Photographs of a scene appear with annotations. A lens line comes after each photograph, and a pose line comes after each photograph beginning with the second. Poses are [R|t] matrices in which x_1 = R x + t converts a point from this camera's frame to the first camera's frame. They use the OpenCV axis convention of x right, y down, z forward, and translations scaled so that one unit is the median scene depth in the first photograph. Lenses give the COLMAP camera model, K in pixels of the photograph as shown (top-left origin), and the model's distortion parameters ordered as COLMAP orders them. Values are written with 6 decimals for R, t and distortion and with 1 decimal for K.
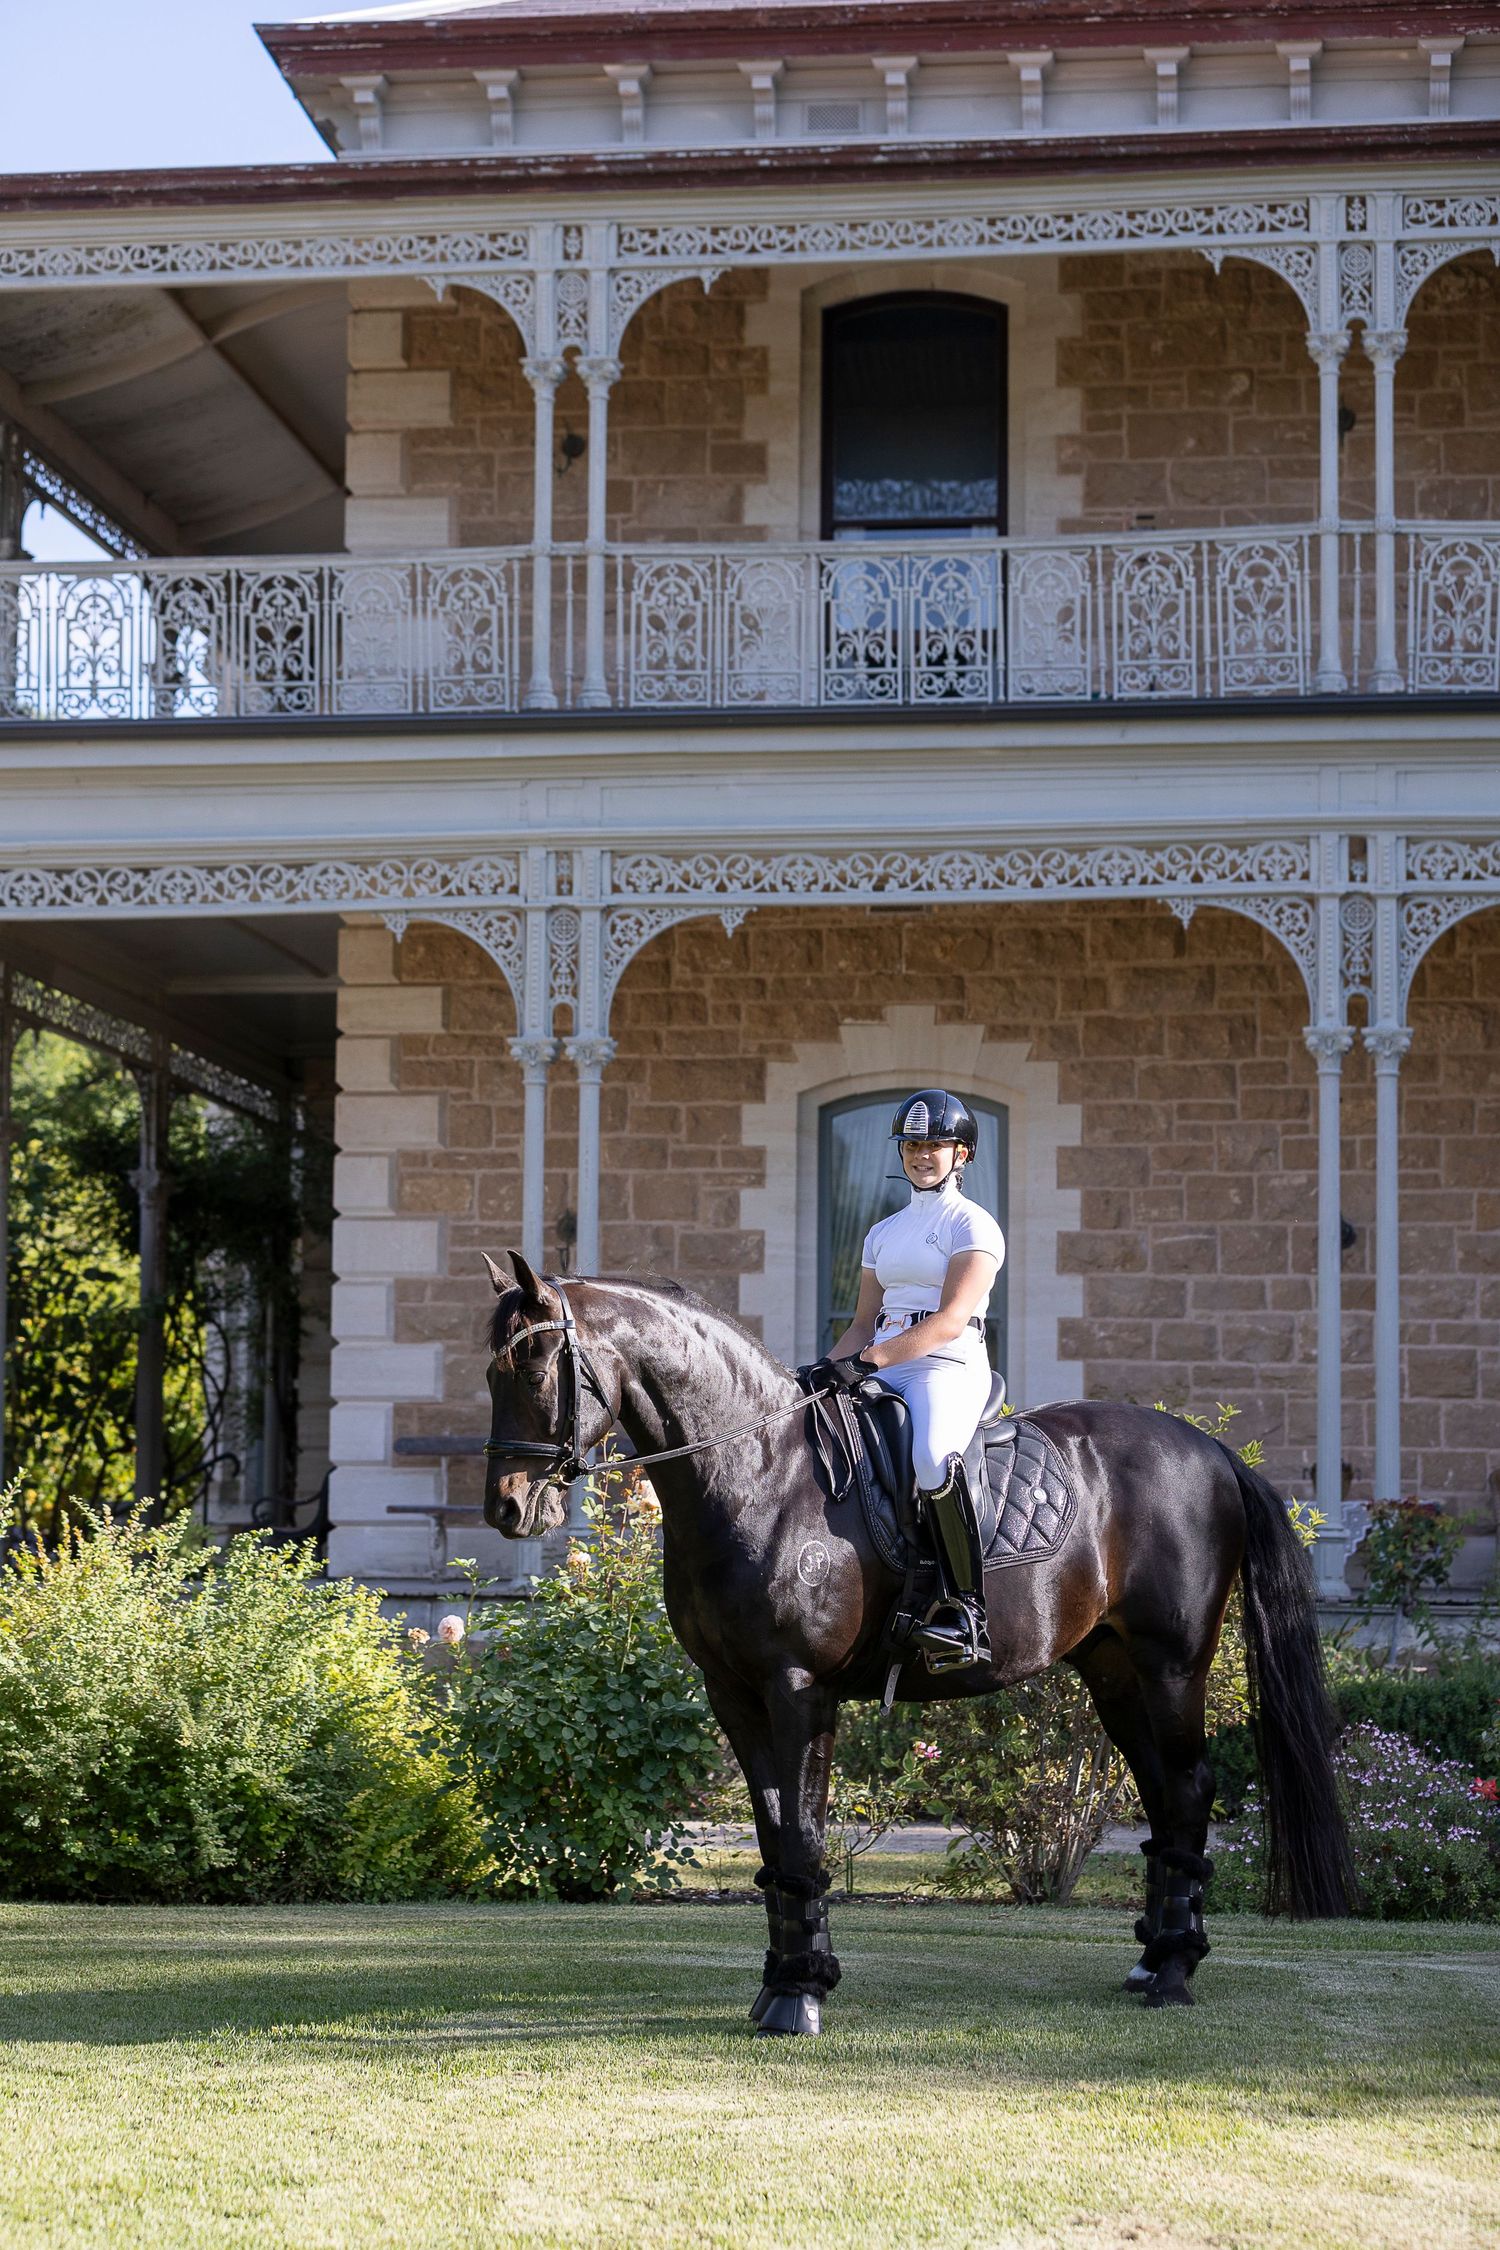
lens RADIAL K [[4346.8, 0, 748.2], [0, 4346.8, 1179.8], [0, 0, 1]] dist [0.017488, -0.203935]
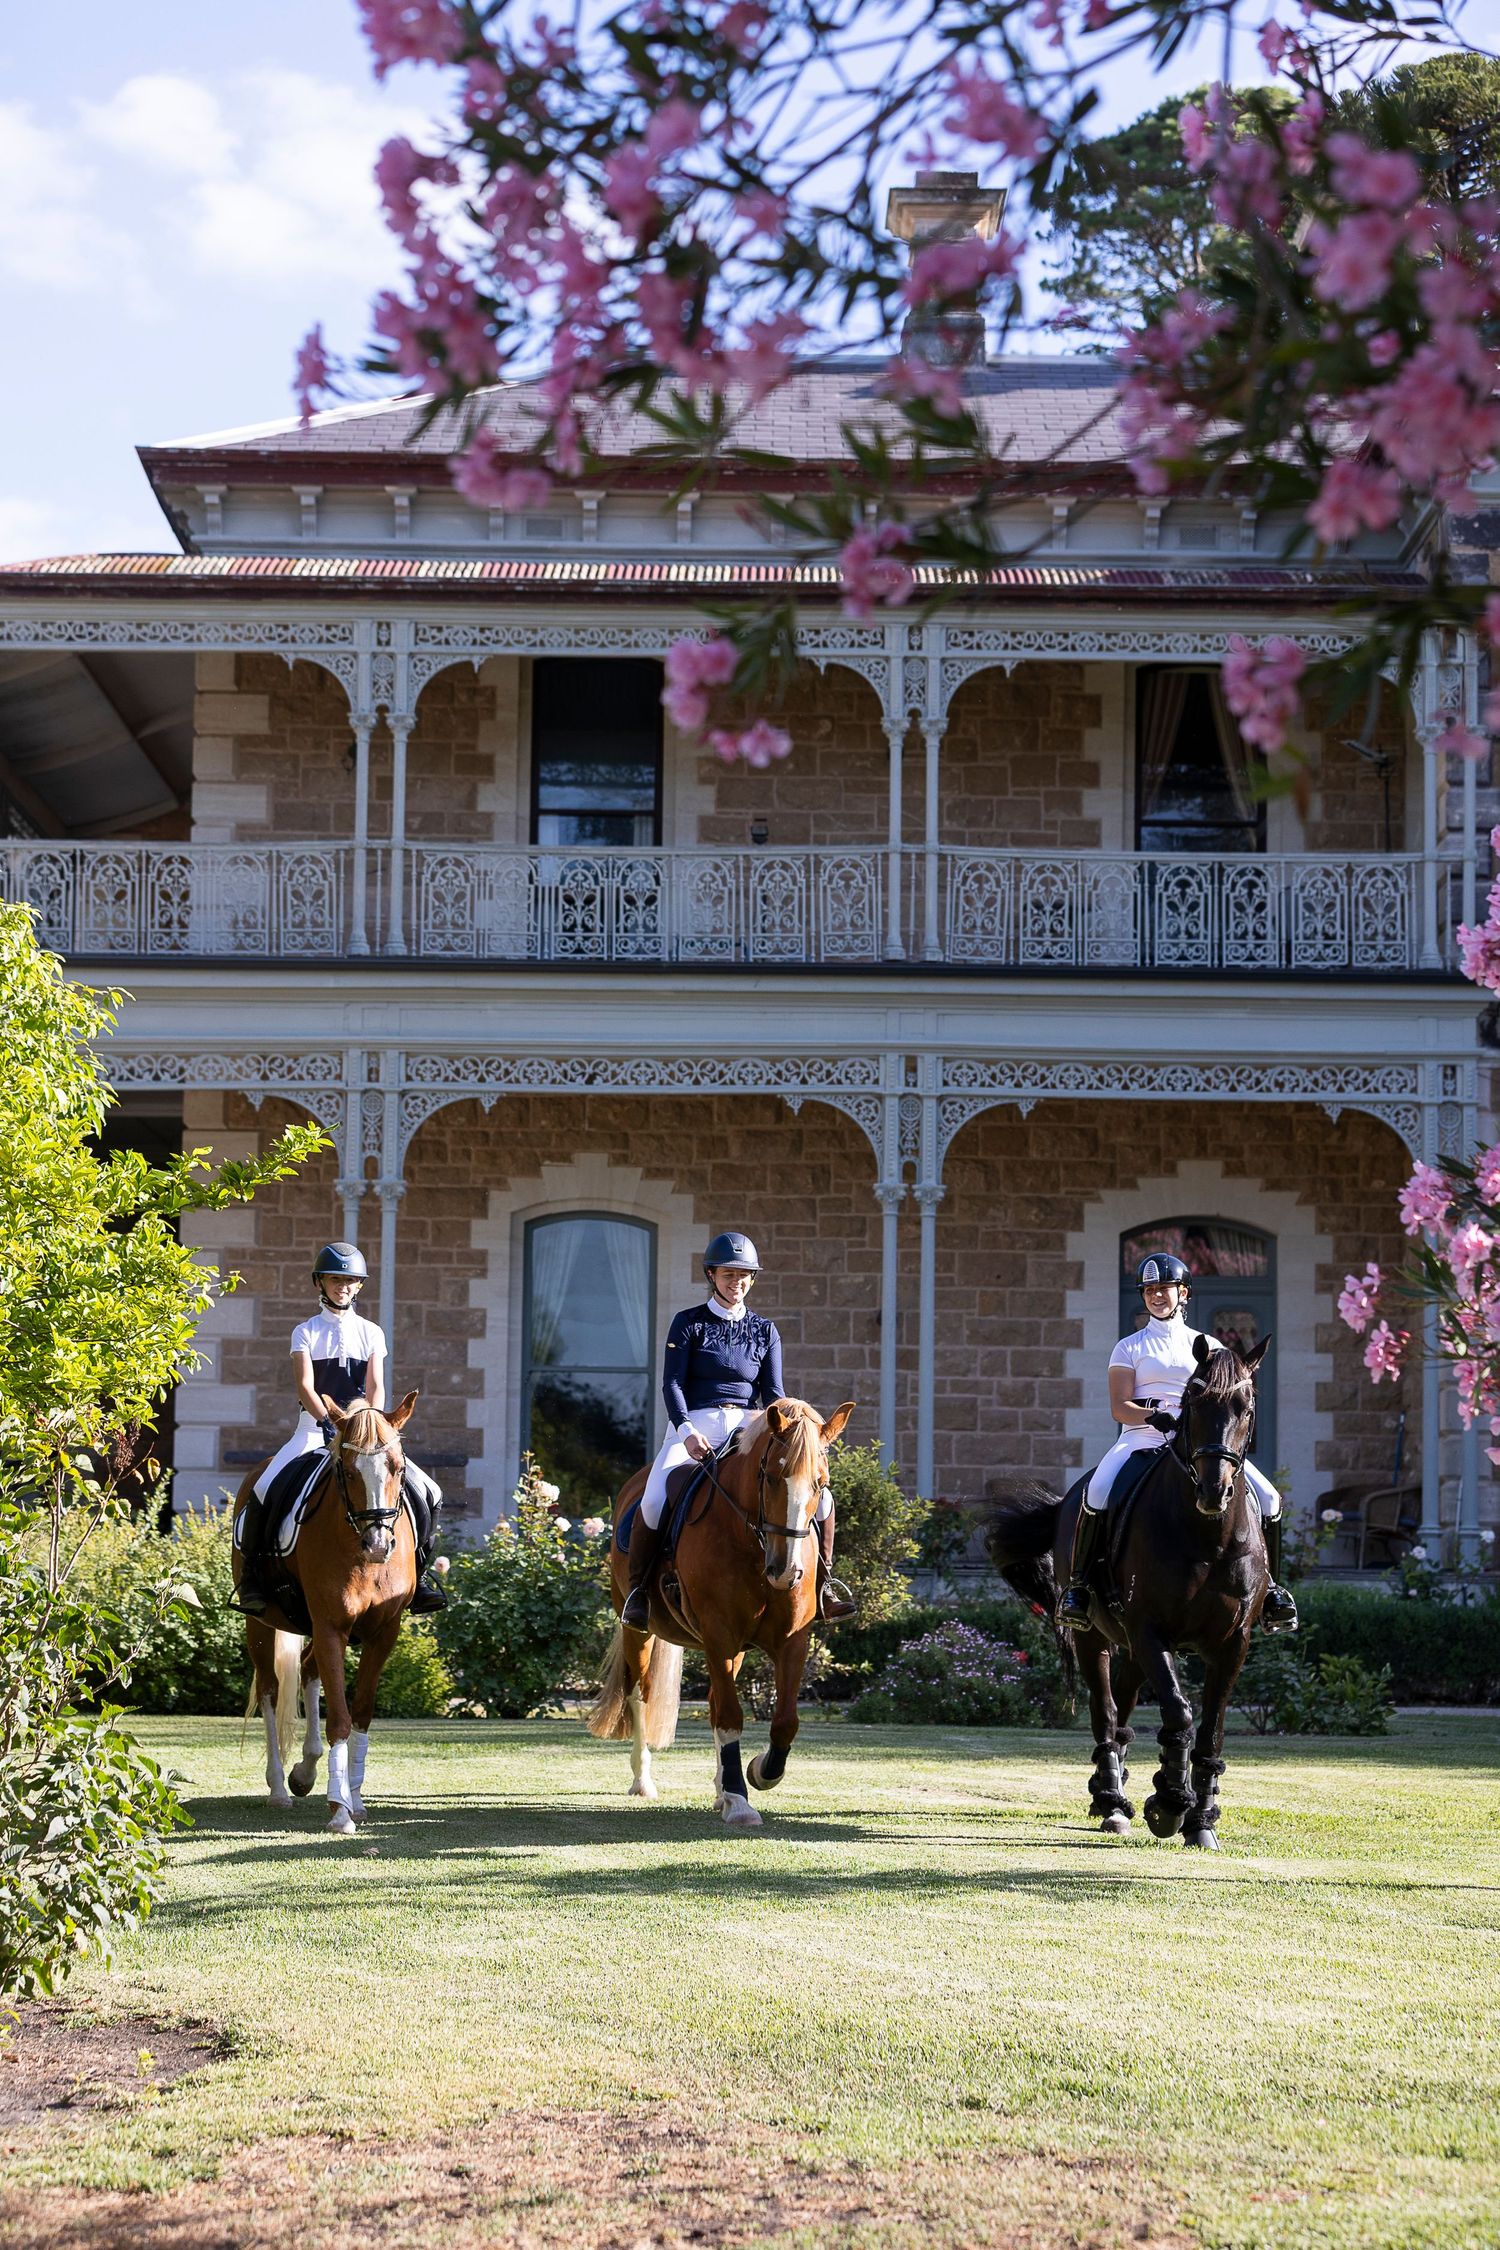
lens RADIAL K [[4523.1, 0, 750.0], [0, 4523.1, 1125.0], [0, 0, 1]] dist [-0.145474, -0.142700]
pose [[0.990126, 0.018197, 0.138998, -0.128052], [-0.016505, 0.999775, -0.013316, -0.032878], [-0.139209, 0.010890, 0.990203, -0.522984]]
